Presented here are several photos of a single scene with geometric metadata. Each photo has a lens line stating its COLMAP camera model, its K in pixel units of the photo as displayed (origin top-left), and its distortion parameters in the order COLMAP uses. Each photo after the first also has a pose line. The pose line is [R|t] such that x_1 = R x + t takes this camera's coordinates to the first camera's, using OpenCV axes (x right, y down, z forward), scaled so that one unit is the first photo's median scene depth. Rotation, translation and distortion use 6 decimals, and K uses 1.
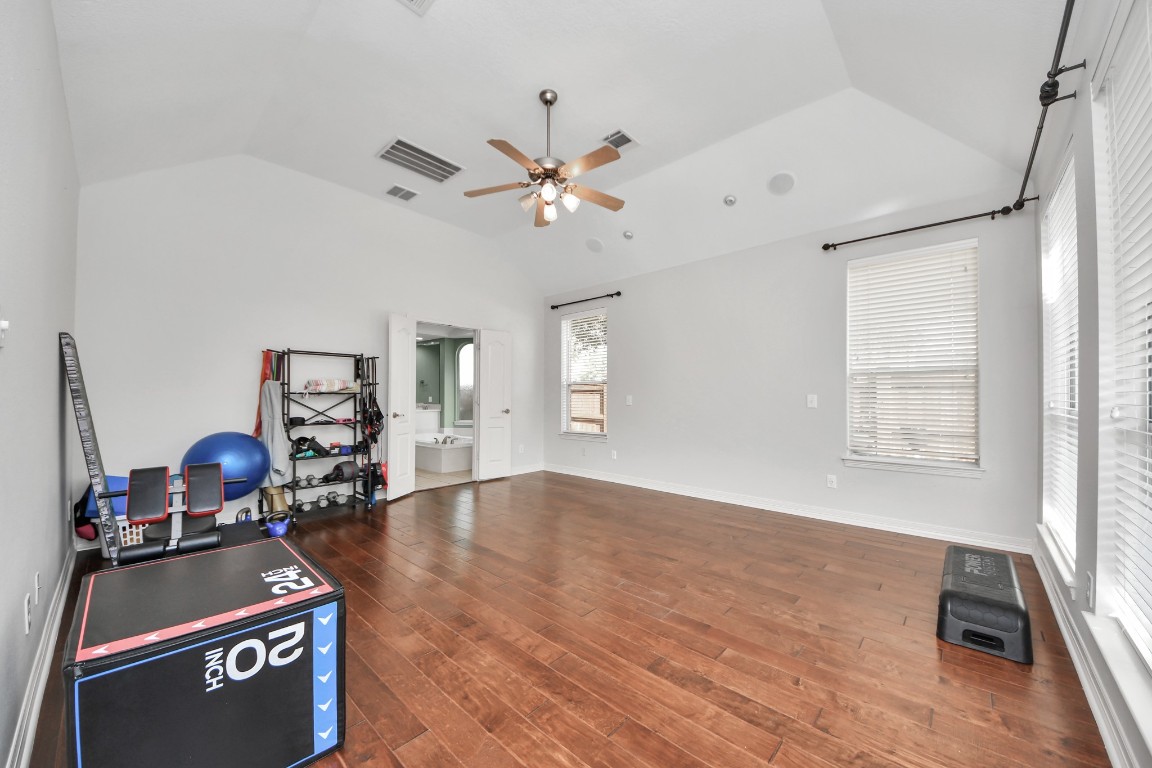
lens RADIAL K [[420.9, 0, 570.4], [0, 420.9, 391.8], [0, 0, 1]] dist [0.009666, -0.014337]
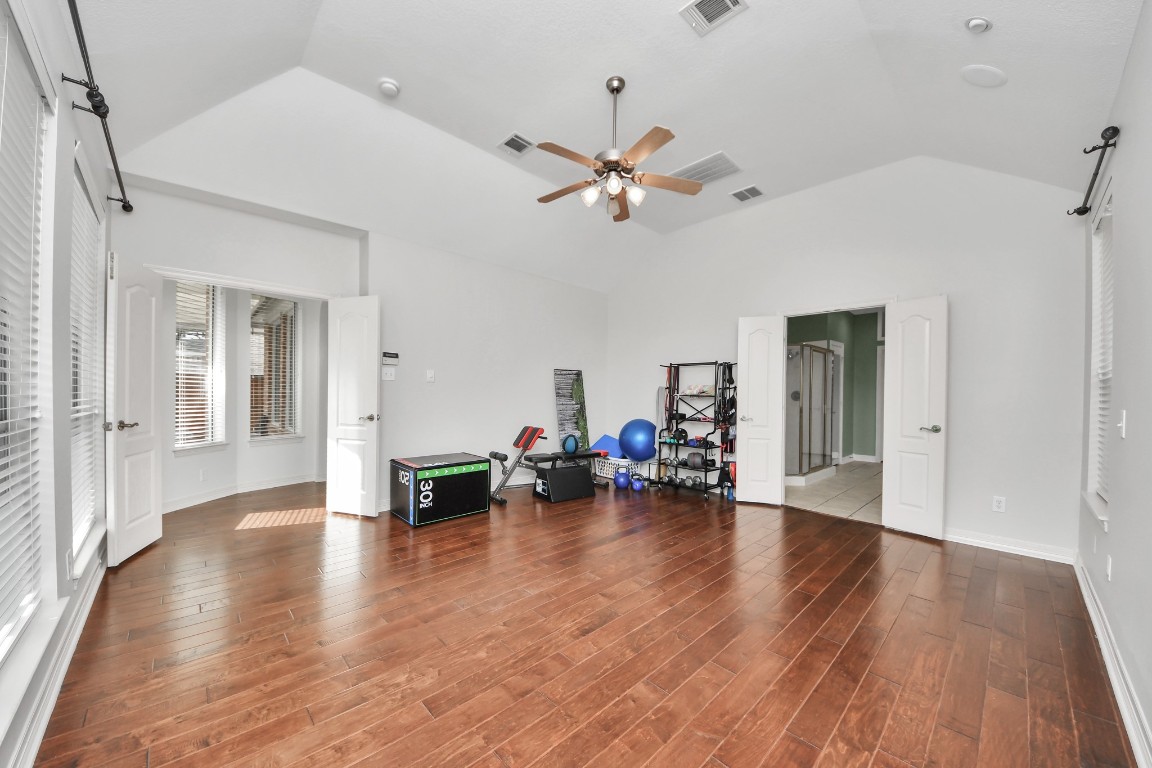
lens RADIAL K [[420.9, 0, 570.4], [0, 420.9, 391.8], [0, 0, 1]] dist [0.009666, -0.014337]
pose [[-0.073773, -0.004117, -0.997267, 0.898342], [-0.000529, 0.999991, -0.004089, -0.003538], [0.997275, 0.000226, -0.073775, 0.963896]]
